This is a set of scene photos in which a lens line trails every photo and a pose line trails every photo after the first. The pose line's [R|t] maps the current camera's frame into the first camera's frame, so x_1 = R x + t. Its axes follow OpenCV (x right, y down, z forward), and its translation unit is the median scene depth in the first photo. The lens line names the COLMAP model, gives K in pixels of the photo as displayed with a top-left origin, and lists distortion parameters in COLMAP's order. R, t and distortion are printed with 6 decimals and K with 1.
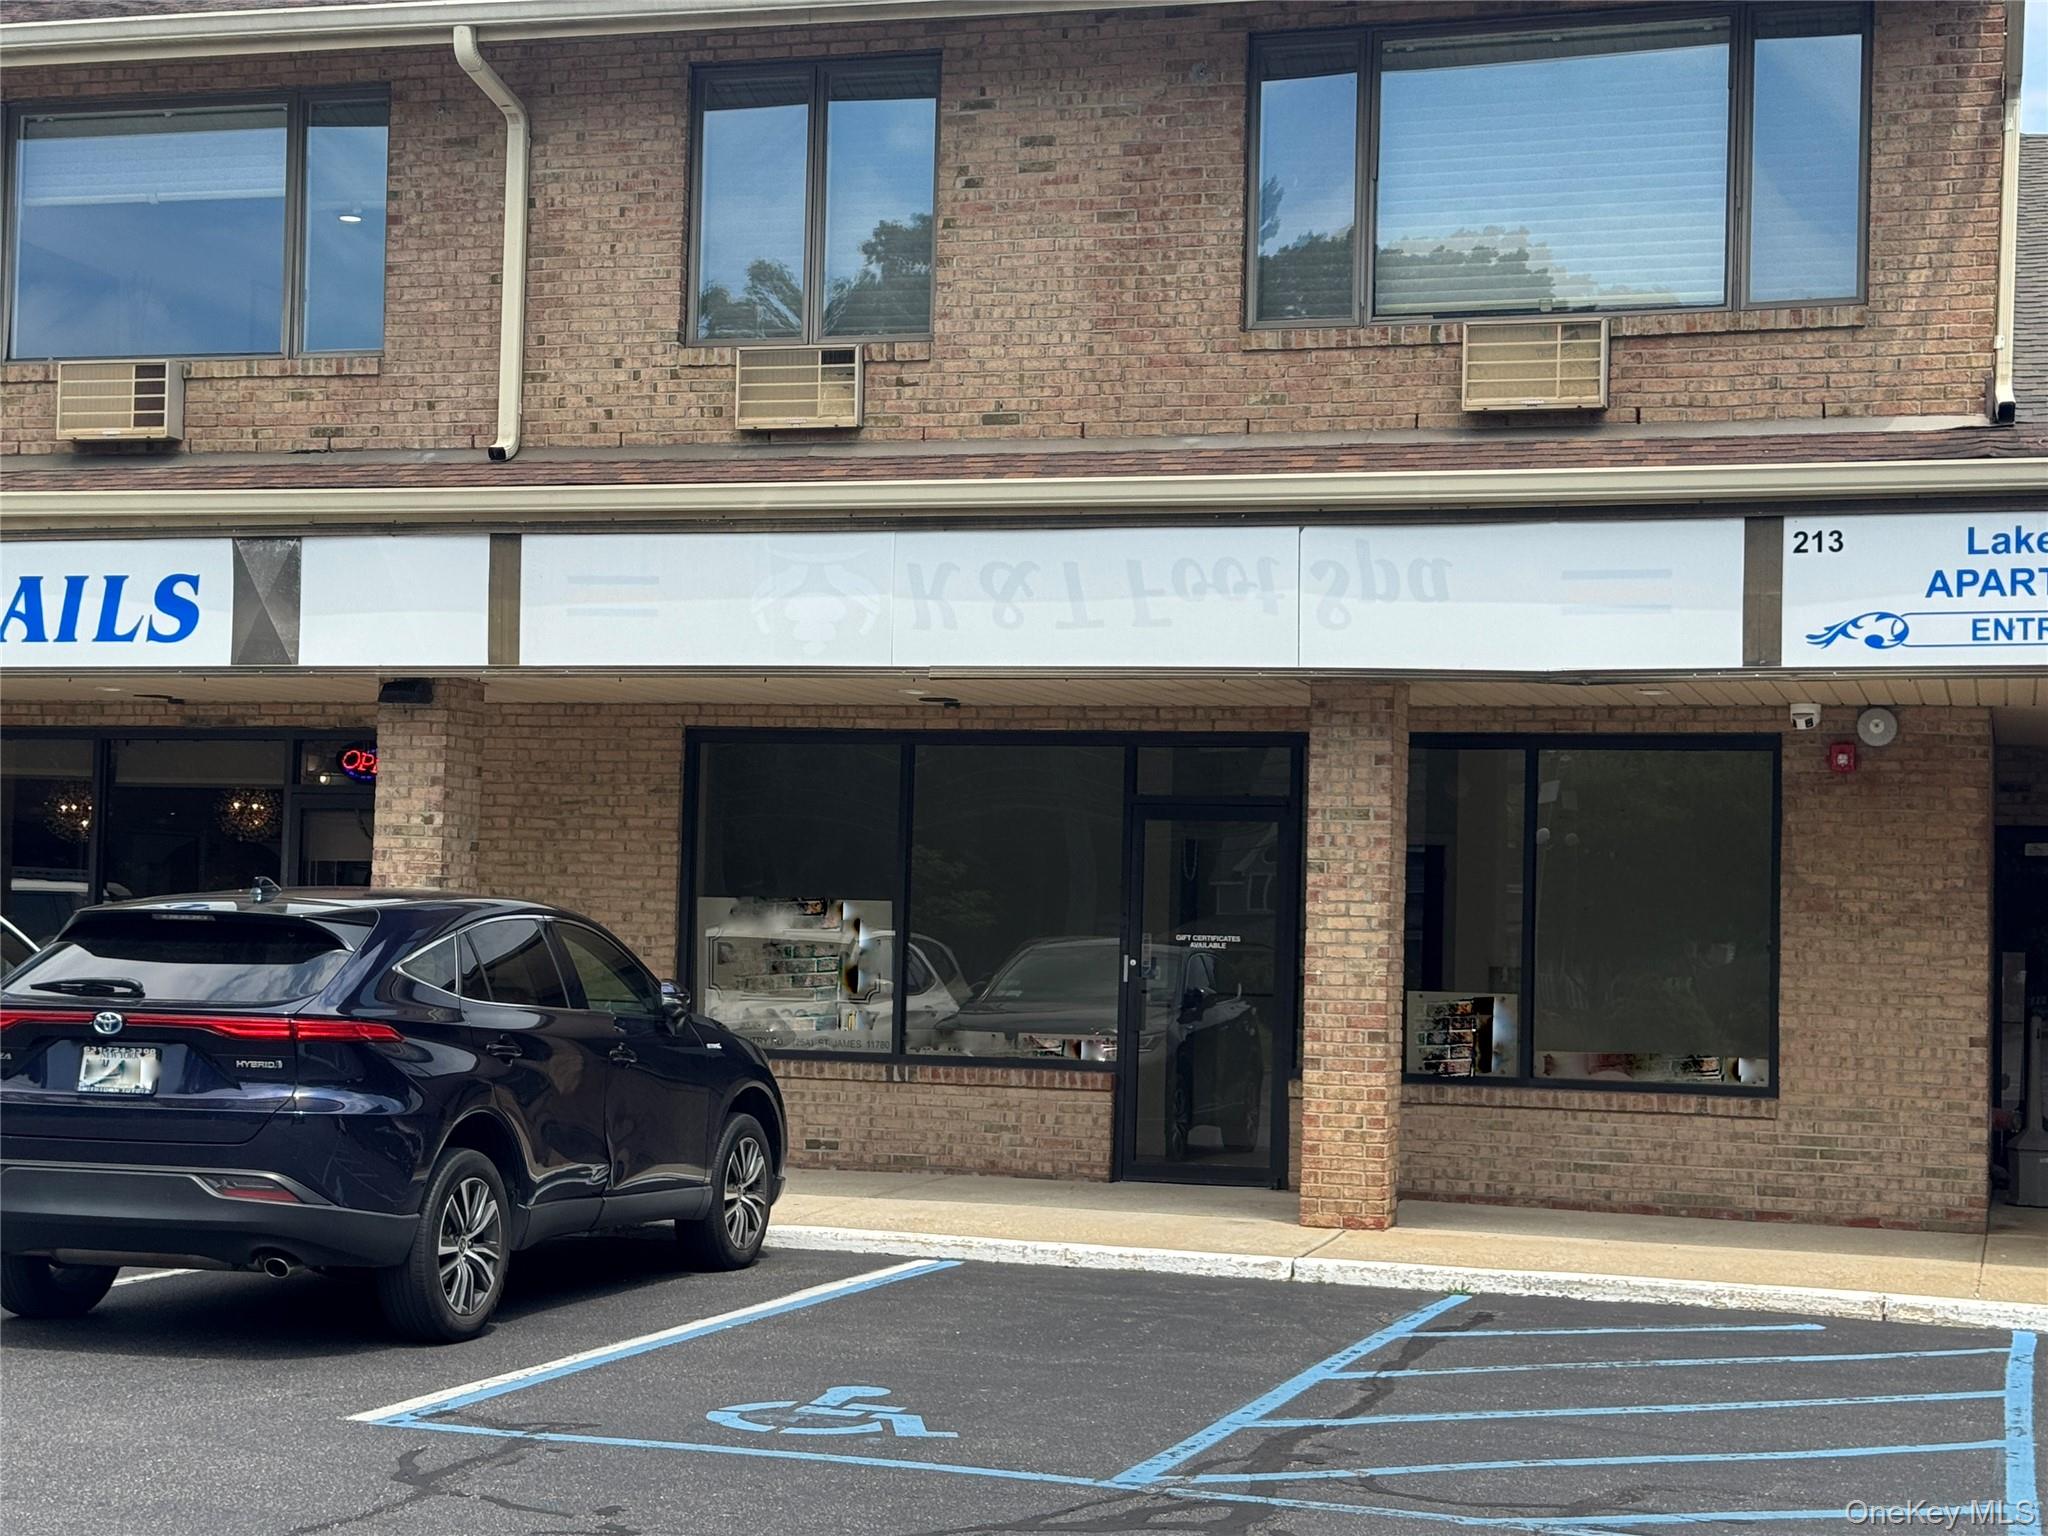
lens RADIAL K [[3278.9, 0, 1073.0], [0, 3278.9, 782.8], [0, 0, 1]] dist [0.137695, 0.000000]
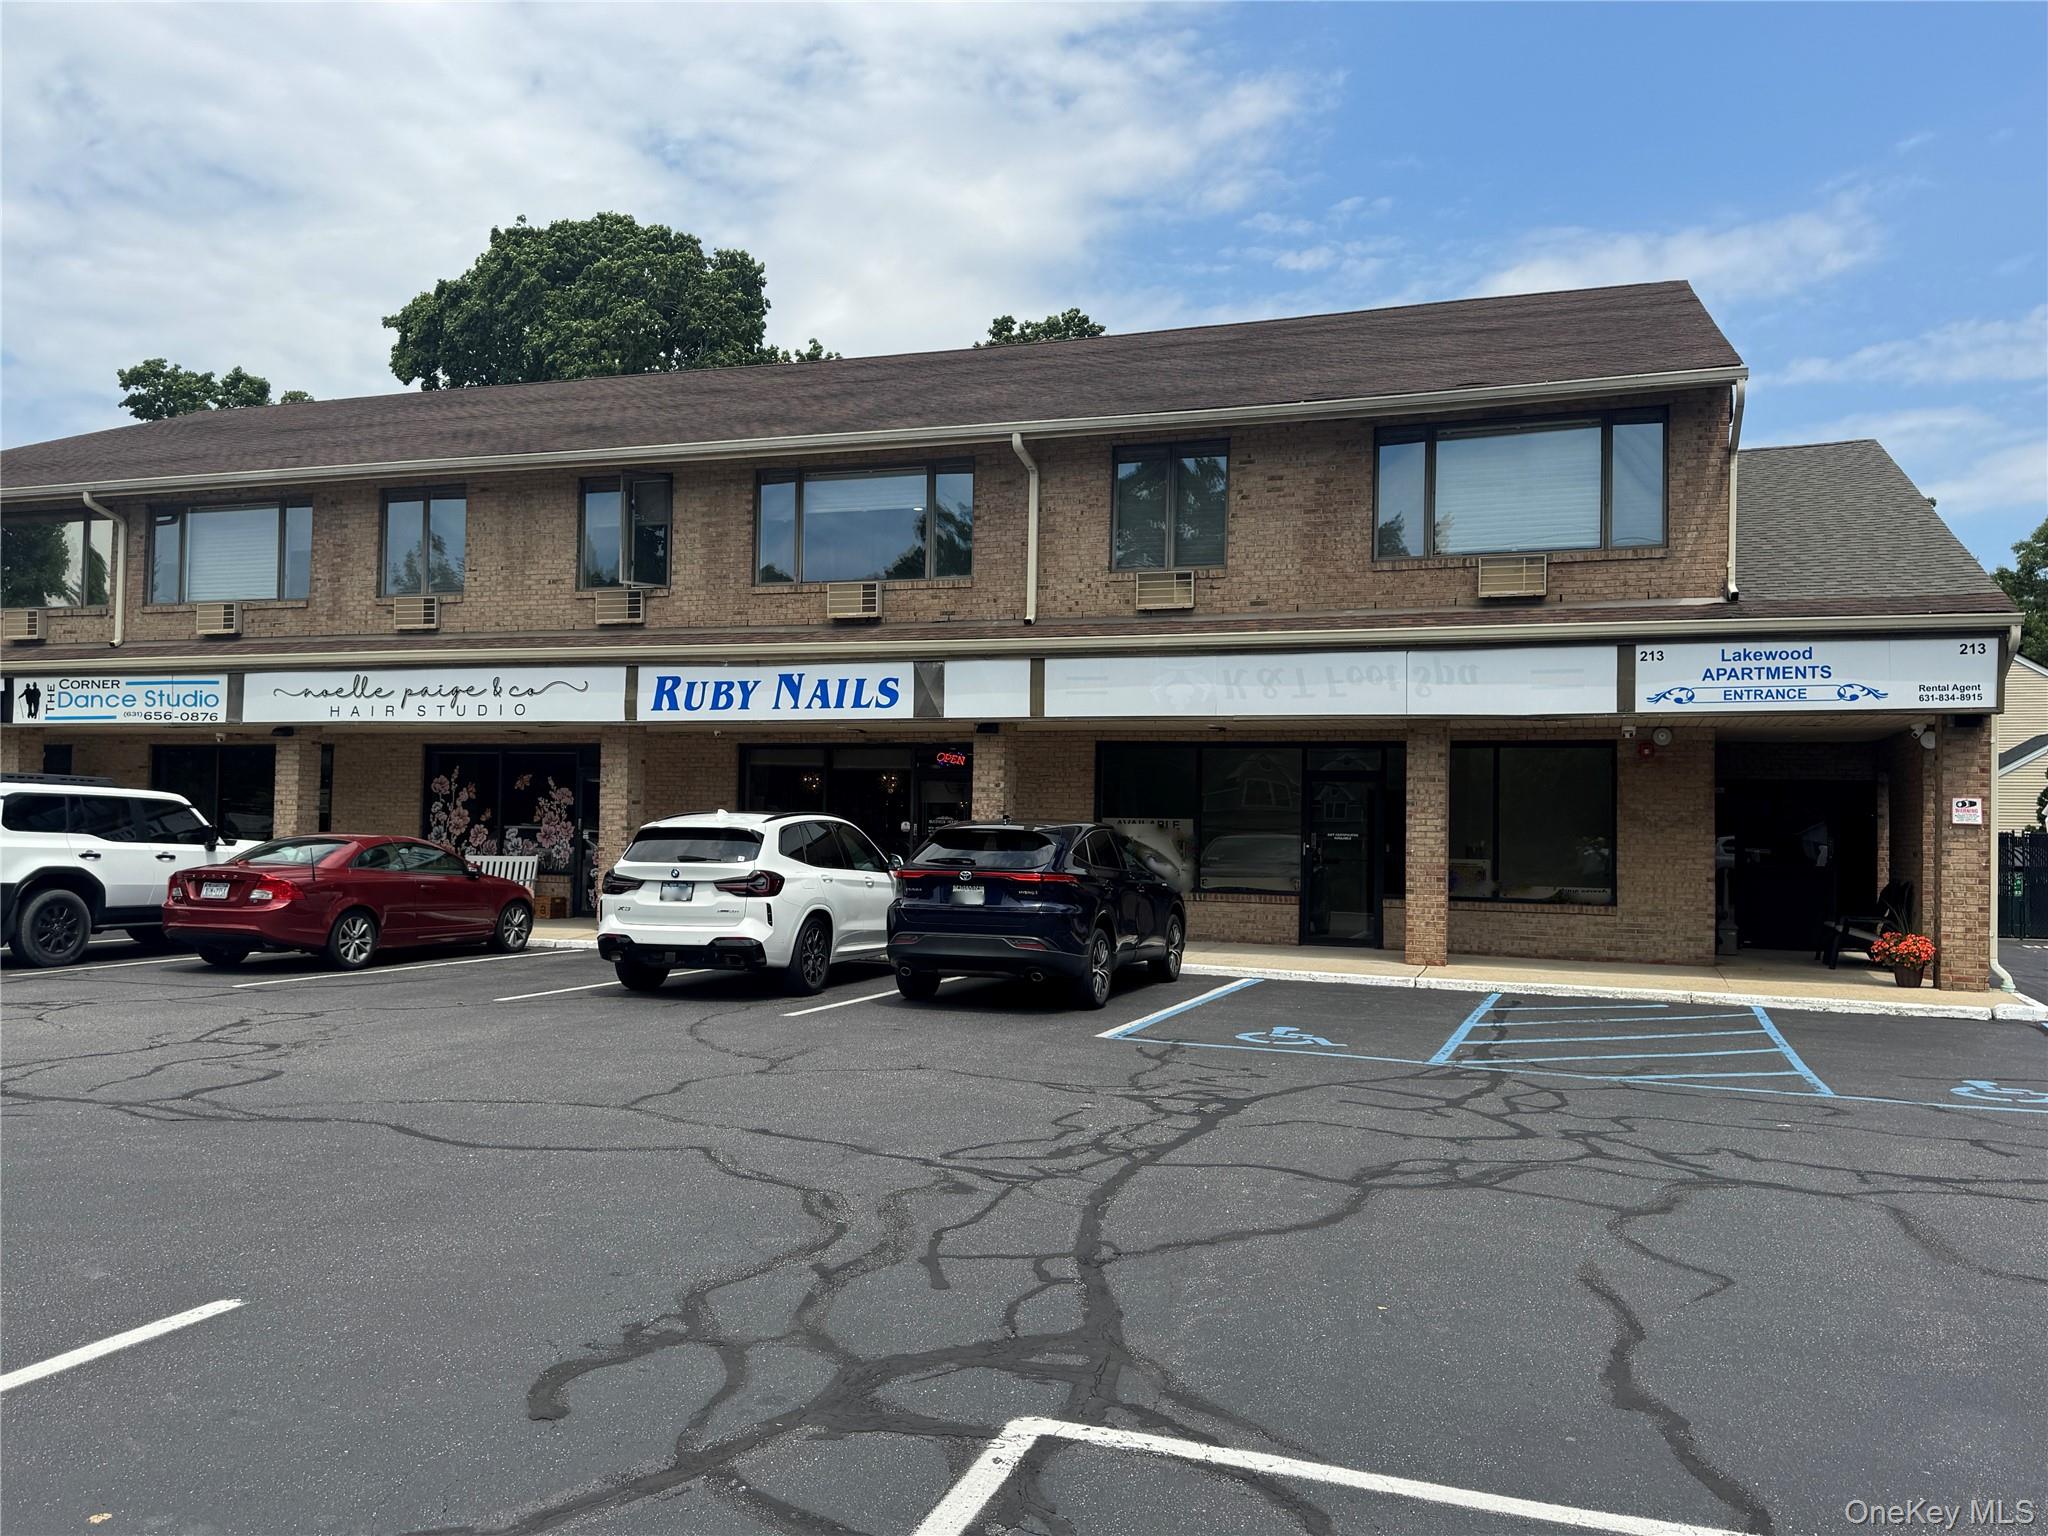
lens RADIAL K [[1632.0, 0, 1039.8], [0, 1632.0, 772.7], [0, 0, 1]] dist [0.075061, -0.104459]
pose [[0.998289, -0.009416, -0.057716, -0.110223], [0.010003, 0.999901, 0.009890, -0.008376], [0.057617, -0.010450, 0.998284, -0.118417]]
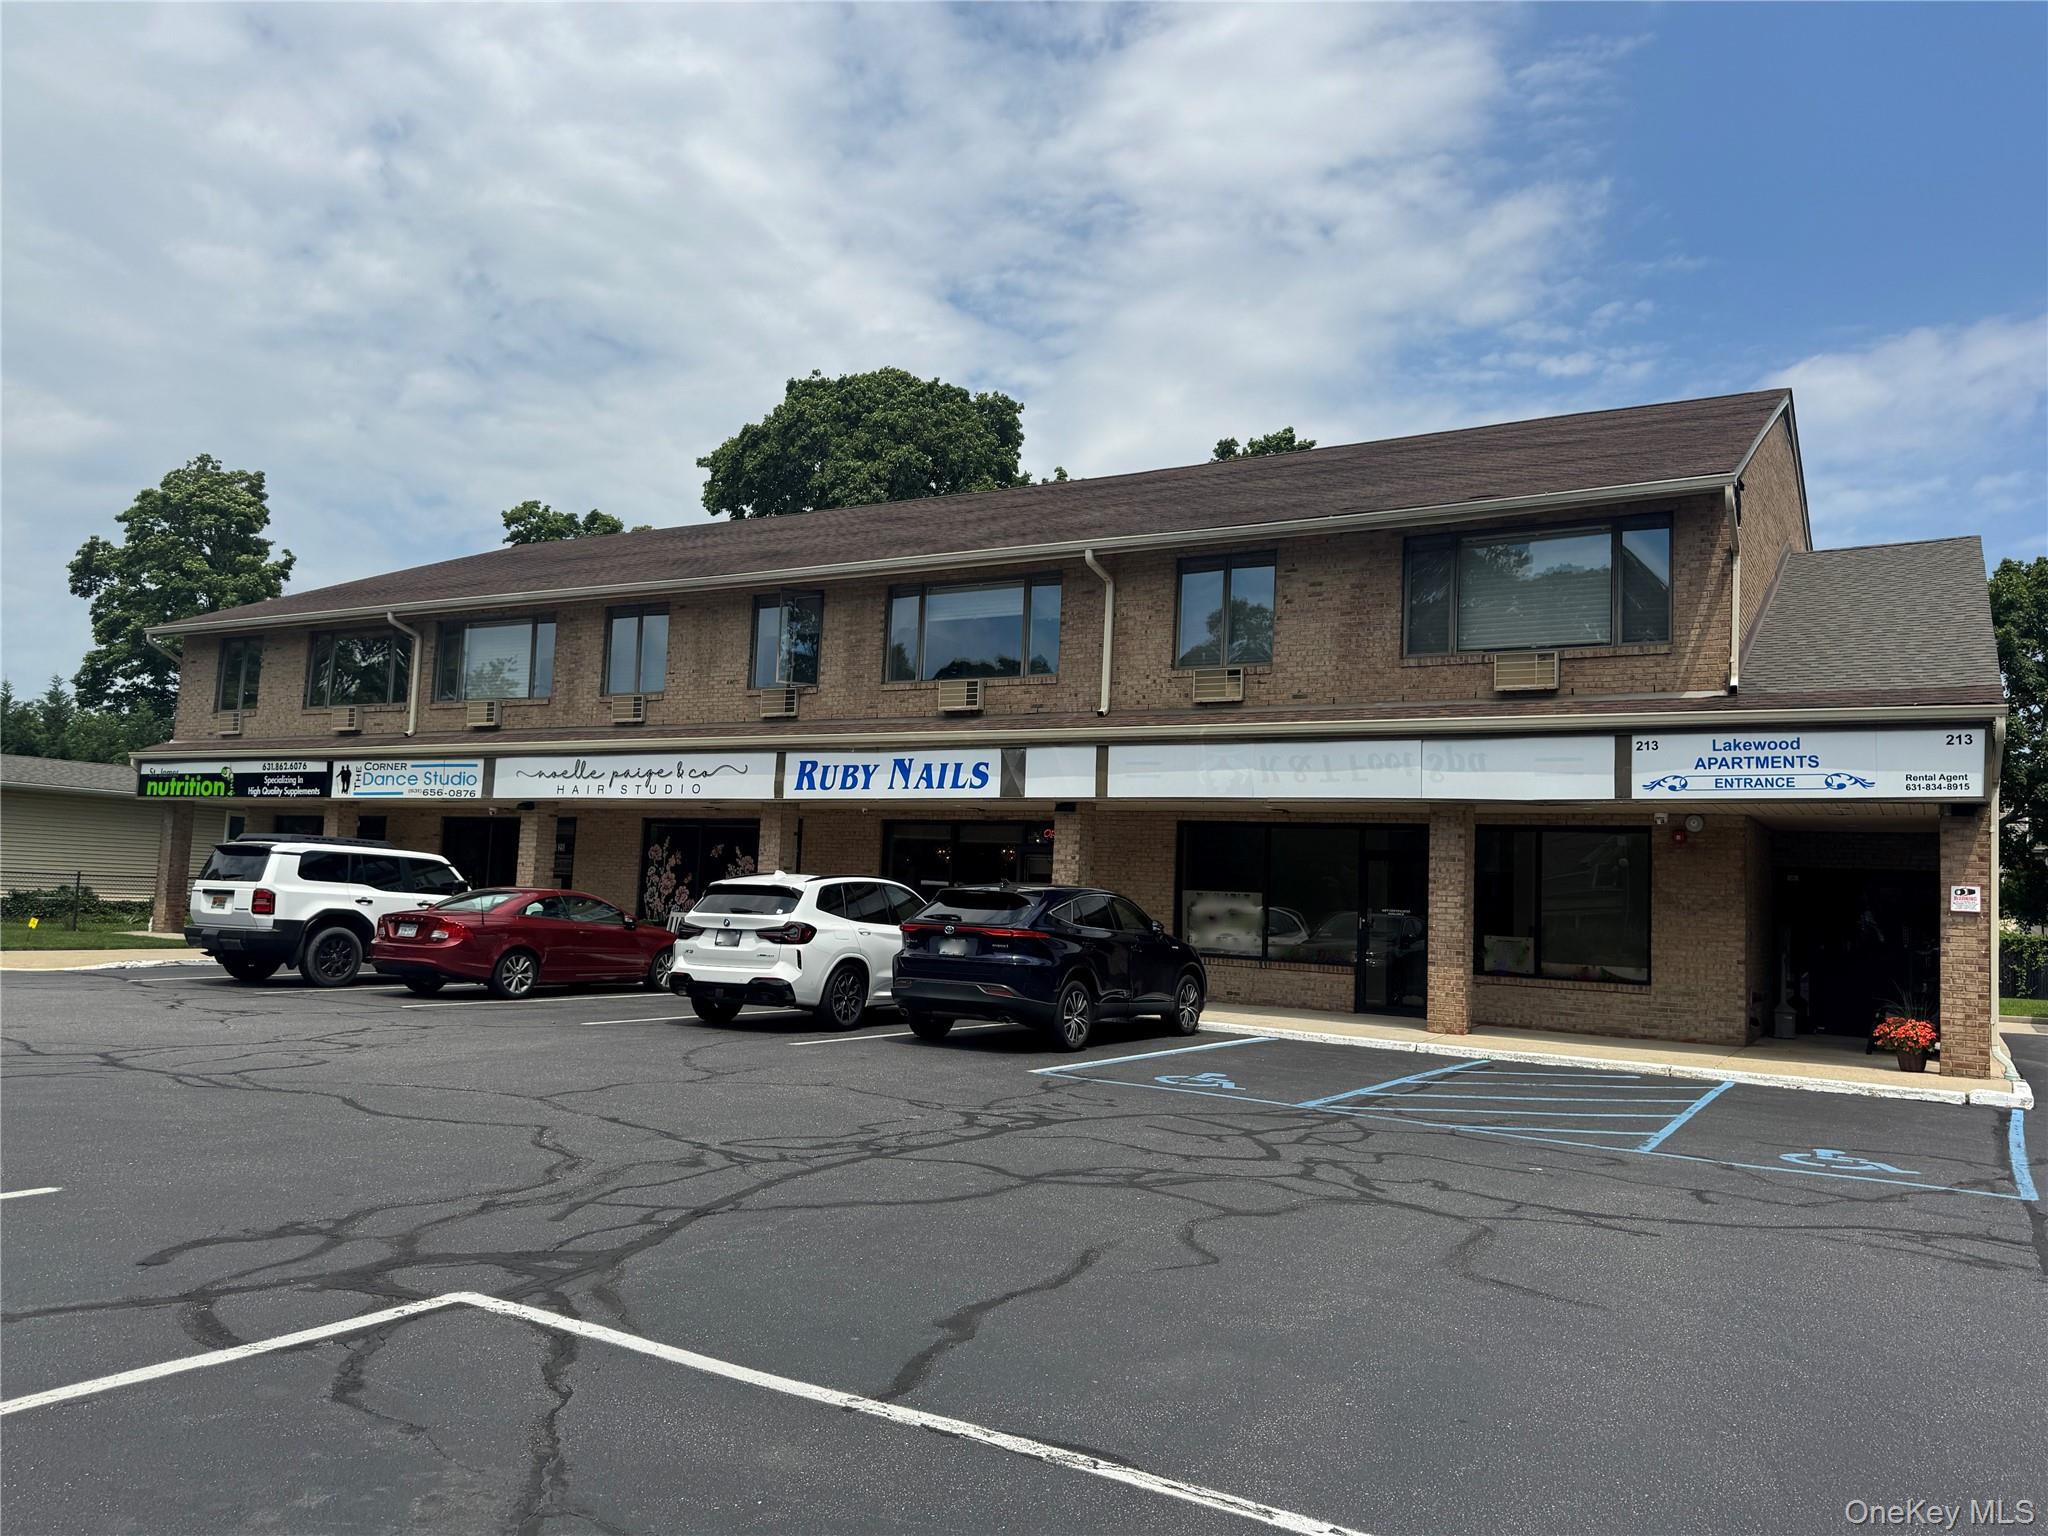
lens RADIAL K [[1512.5, 0, 1001.7], [0, 1512.5, 781.4], [0, 0, 1]] dist [0.068291, -0.059916]
pose [[0.966669, -0.005105, -0.255977, 0.053321], [-0.004773, 0.999268, -0.037951, -0.003448], [0.255983, 0.037908, 0.965938, -0.152677]]
